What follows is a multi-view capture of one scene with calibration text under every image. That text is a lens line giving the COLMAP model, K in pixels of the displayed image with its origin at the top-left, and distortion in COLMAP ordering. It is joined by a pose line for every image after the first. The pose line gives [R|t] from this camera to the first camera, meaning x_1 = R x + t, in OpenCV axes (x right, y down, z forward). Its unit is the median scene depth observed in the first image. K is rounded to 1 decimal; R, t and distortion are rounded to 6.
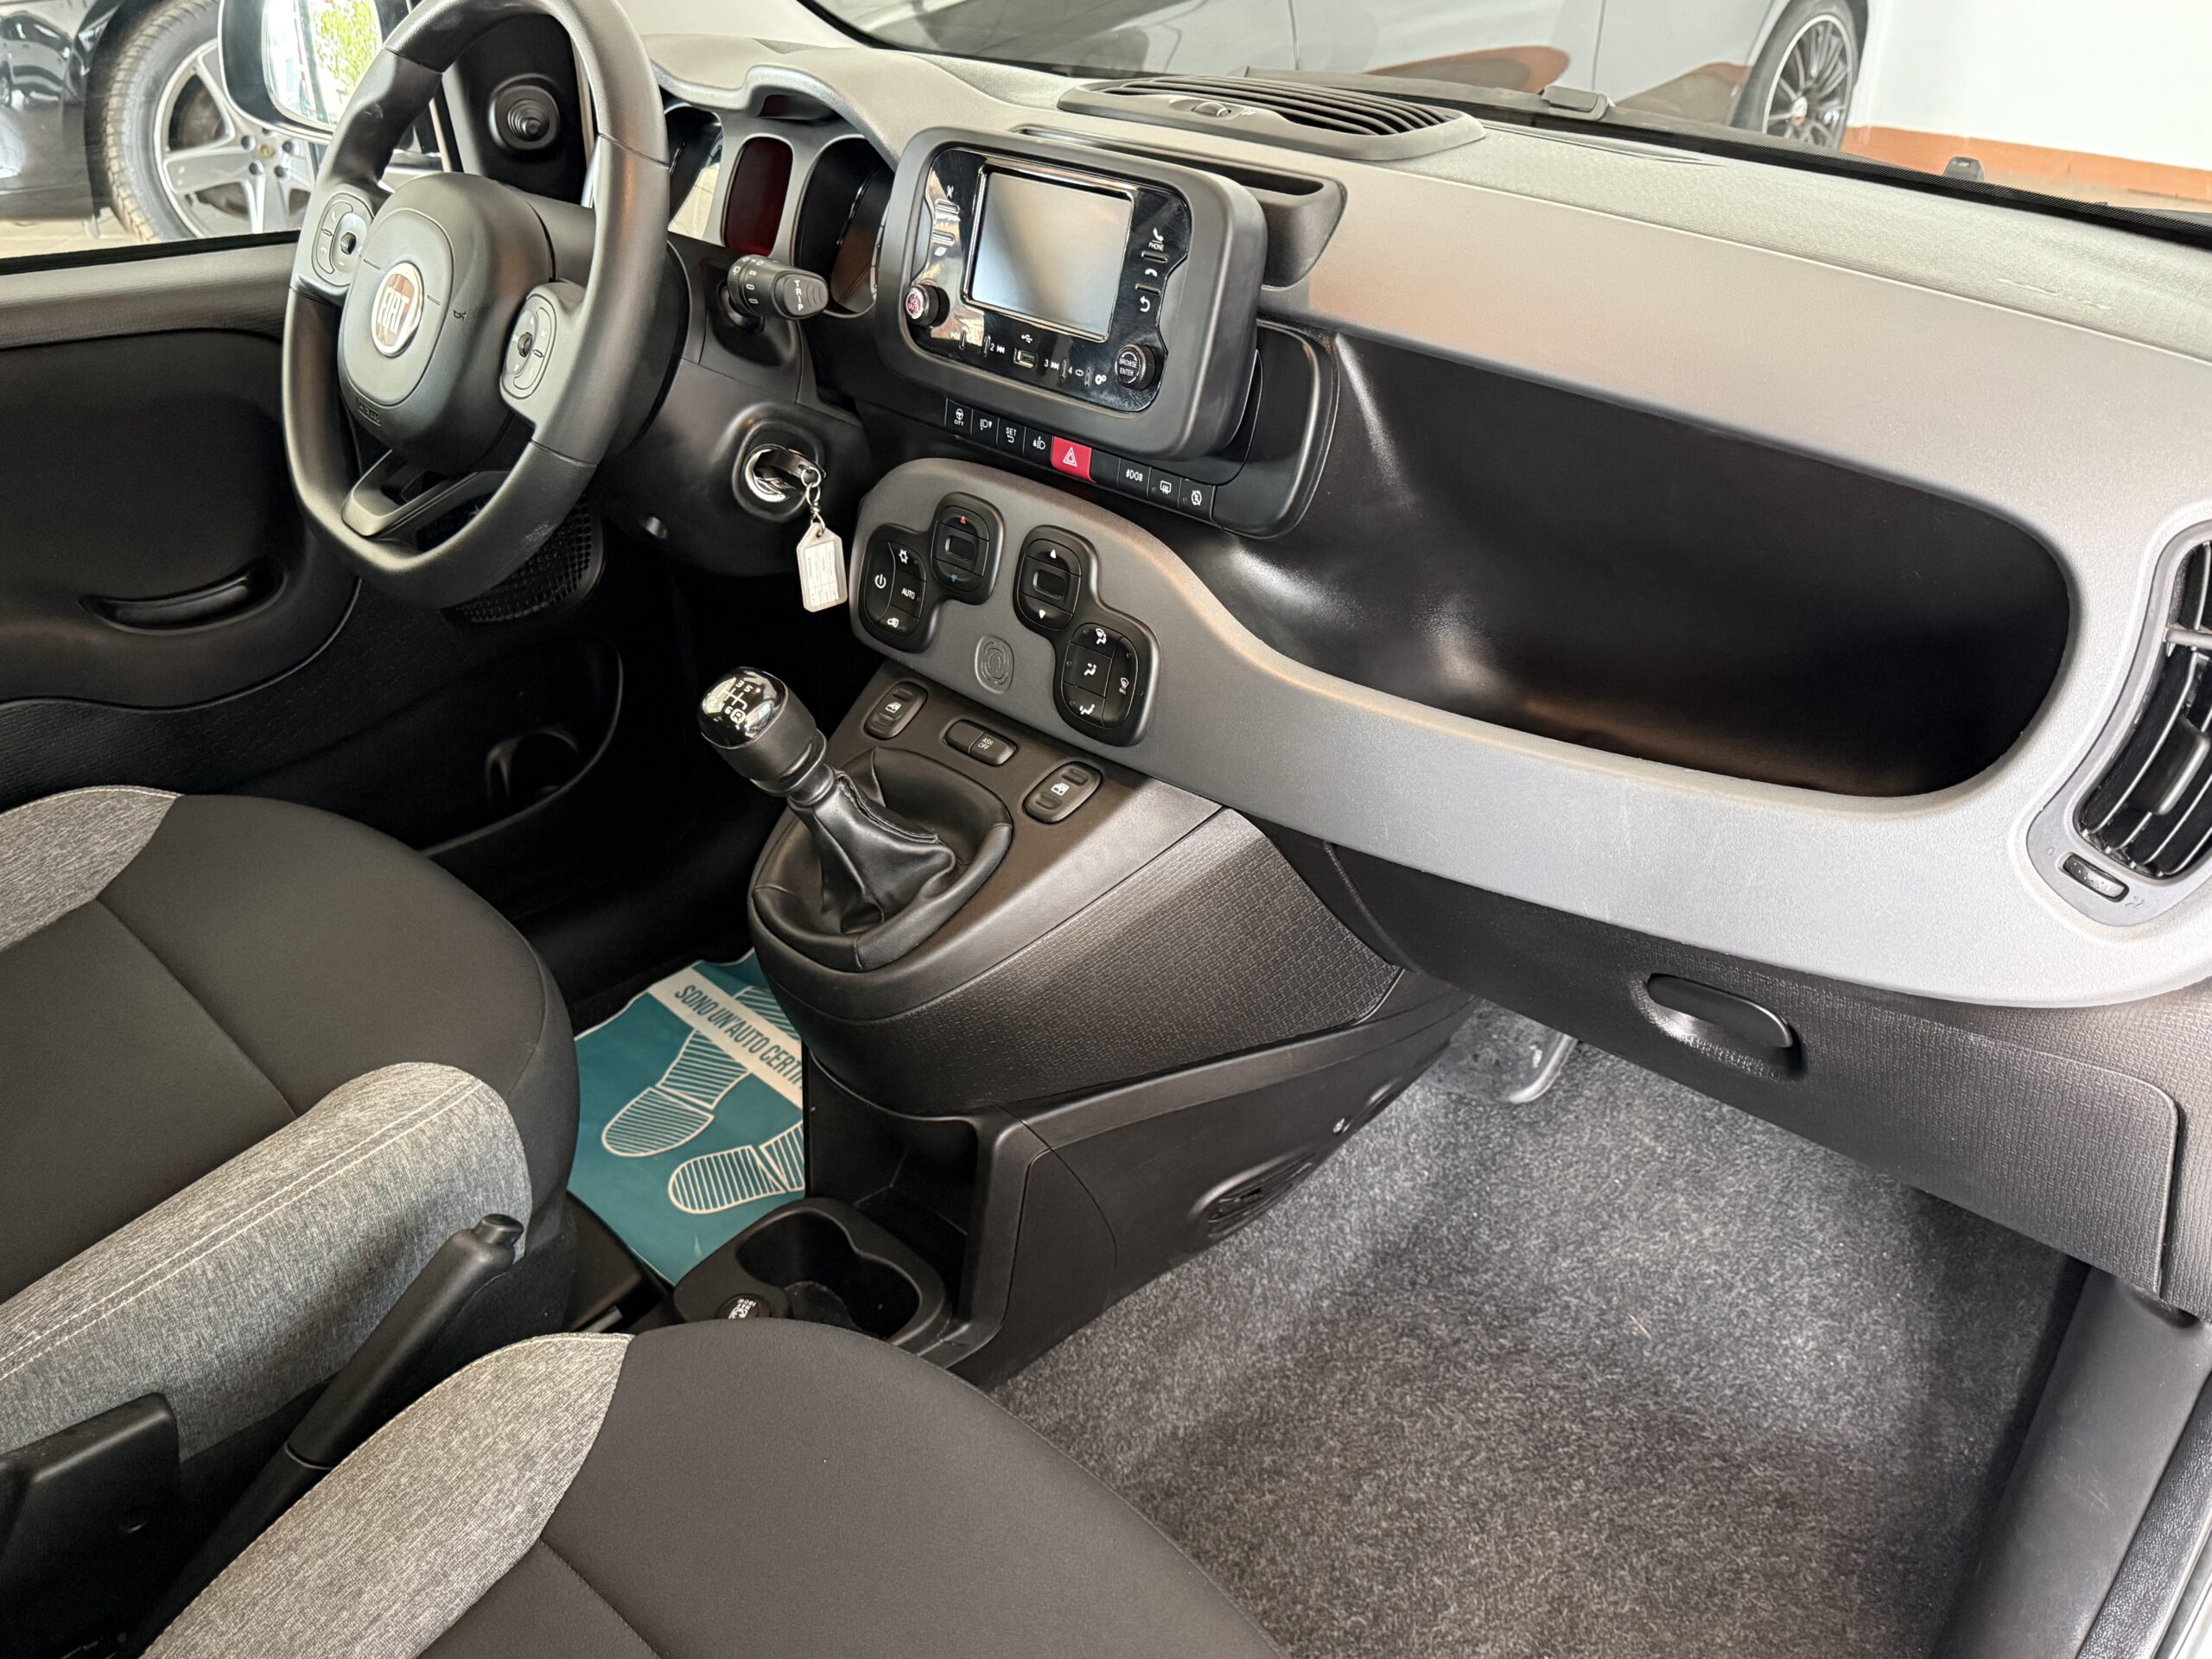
lens RADIAL K [[1808.4, 0, 1144.9], [0, 1808.4, 866.6], [0, 0, 1]] dist [0.061967, 0.012841]
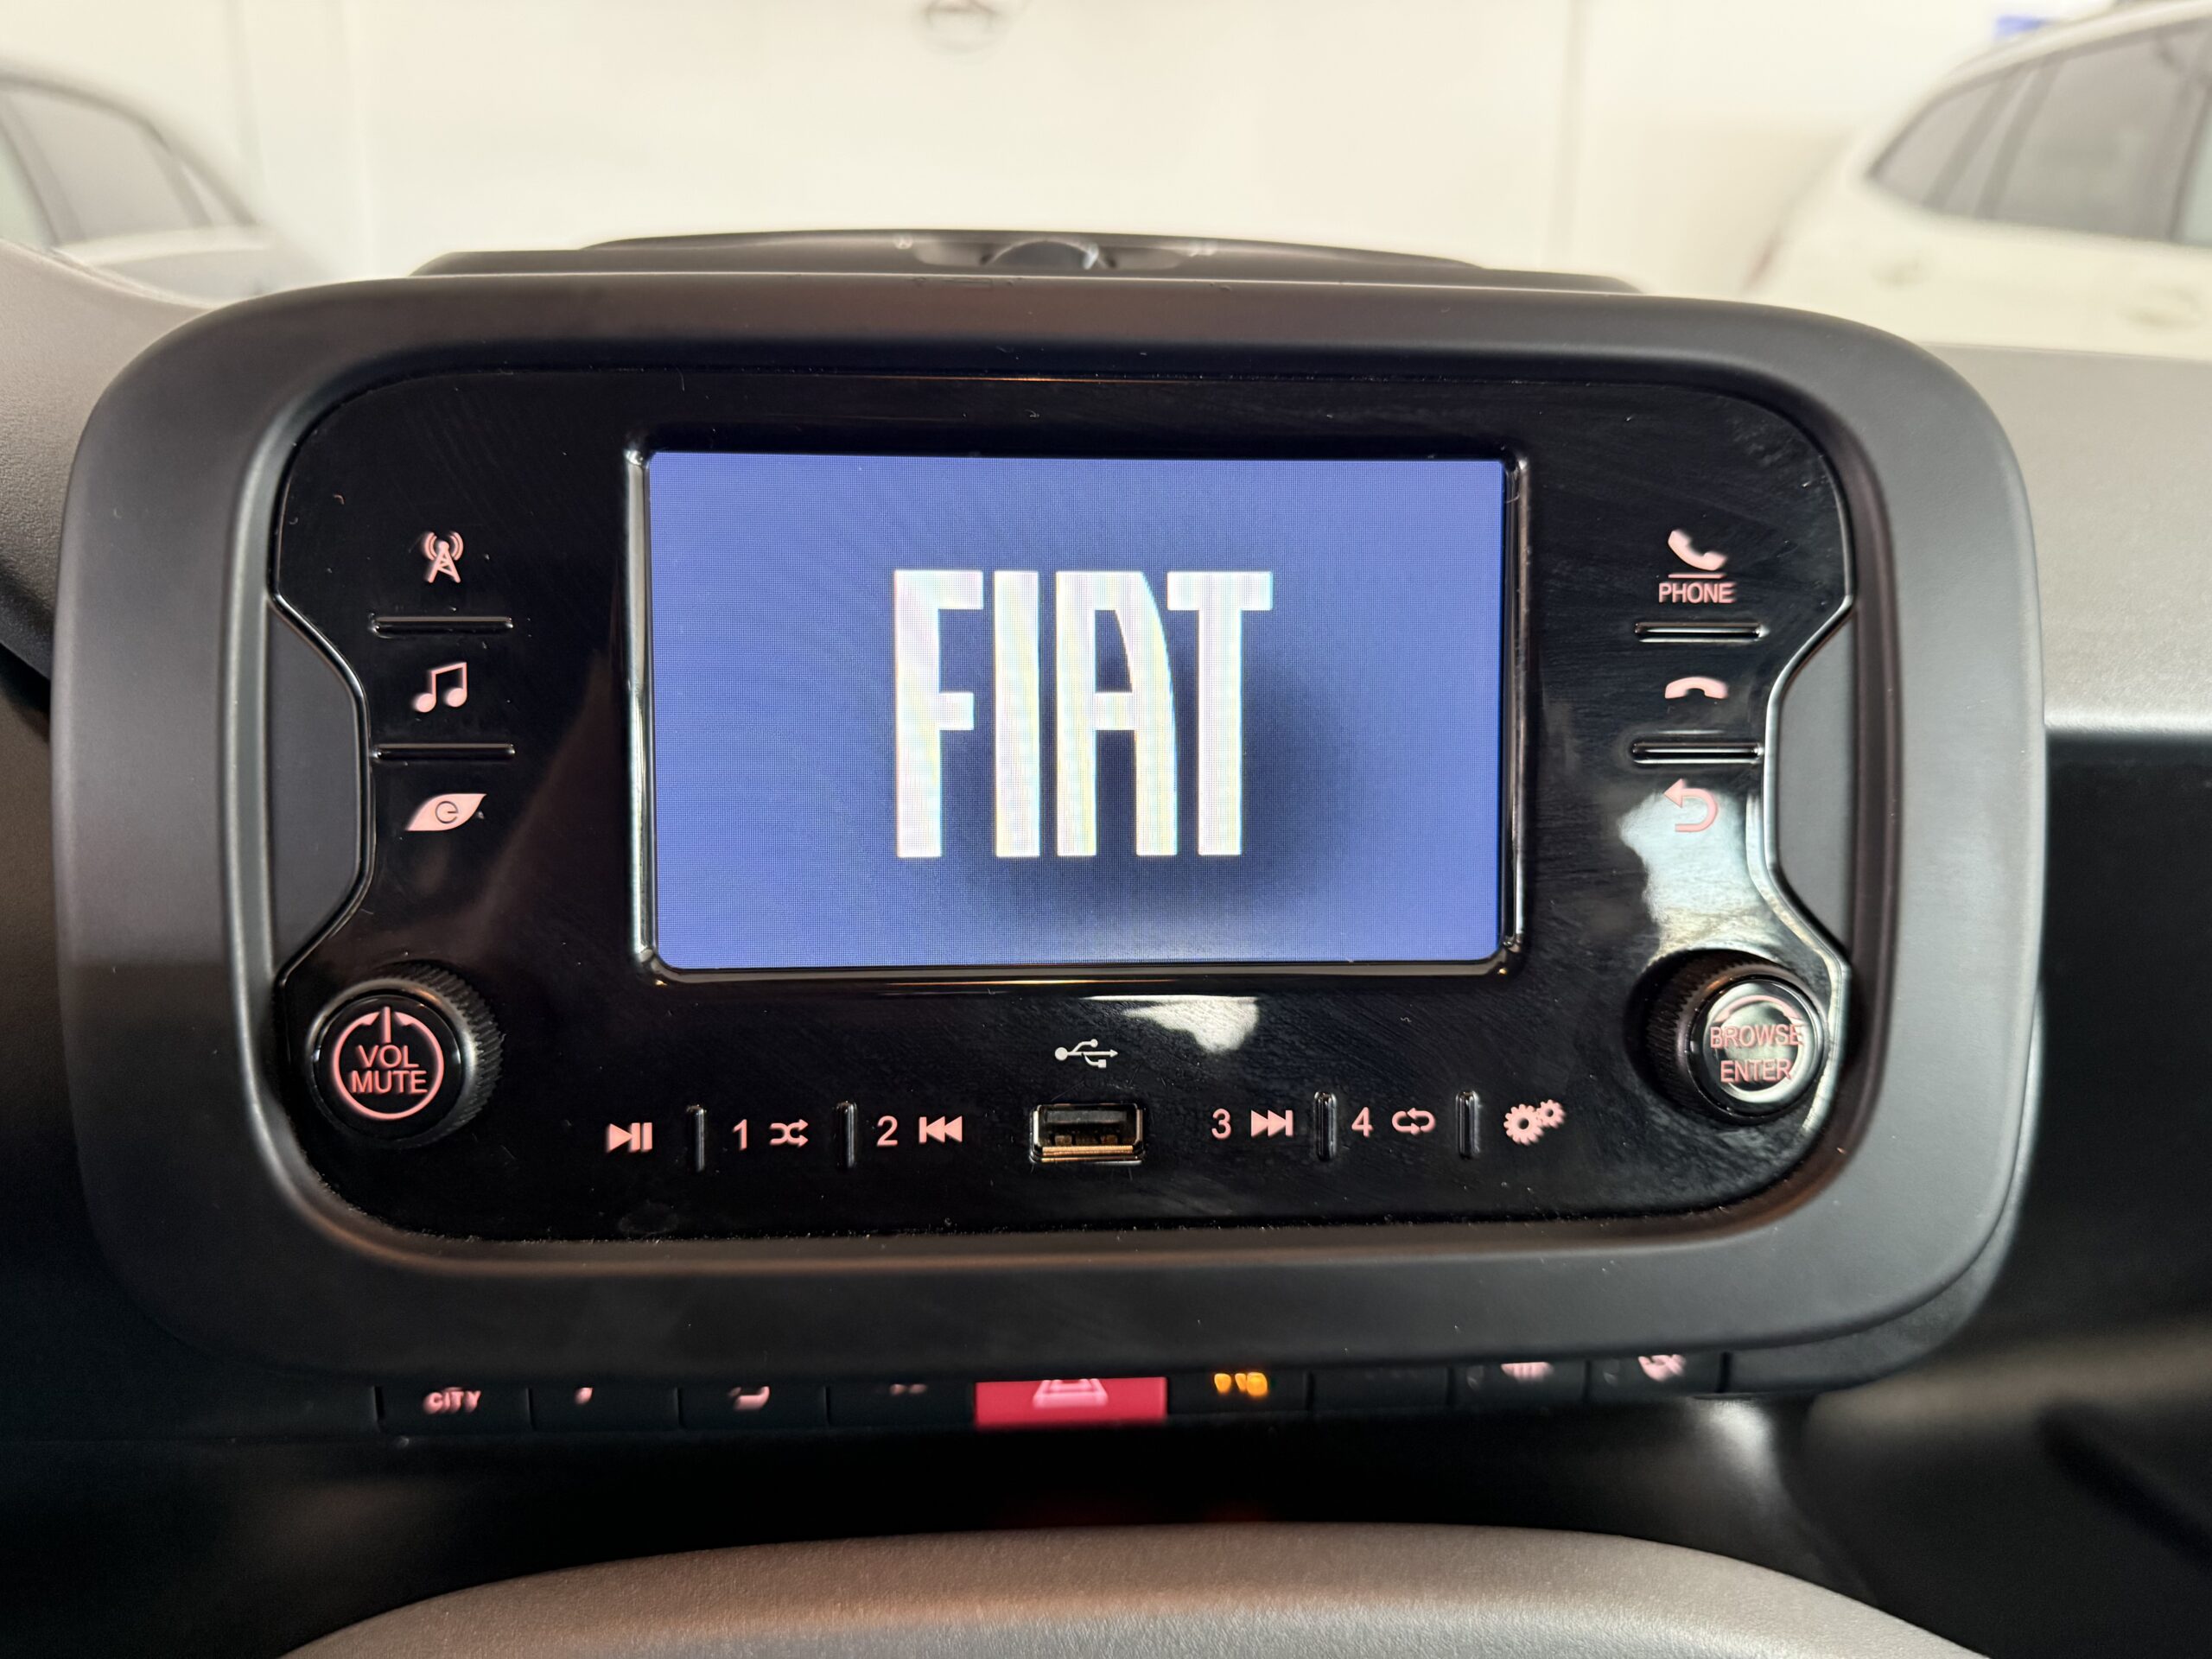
lens RADIAL K [[1580.6, 0, 1062.2], [0, 1580.6, 845.4], [0, 0, 1]] dist [0.022980, -0.050621]
pose [[0.670952, -0.244523, 0.700023, -0.196605], [0.373494, 0.927003, -0.034174, -0.296058], [-0.640567, 0.284384, 0.713302, 0.806255]]
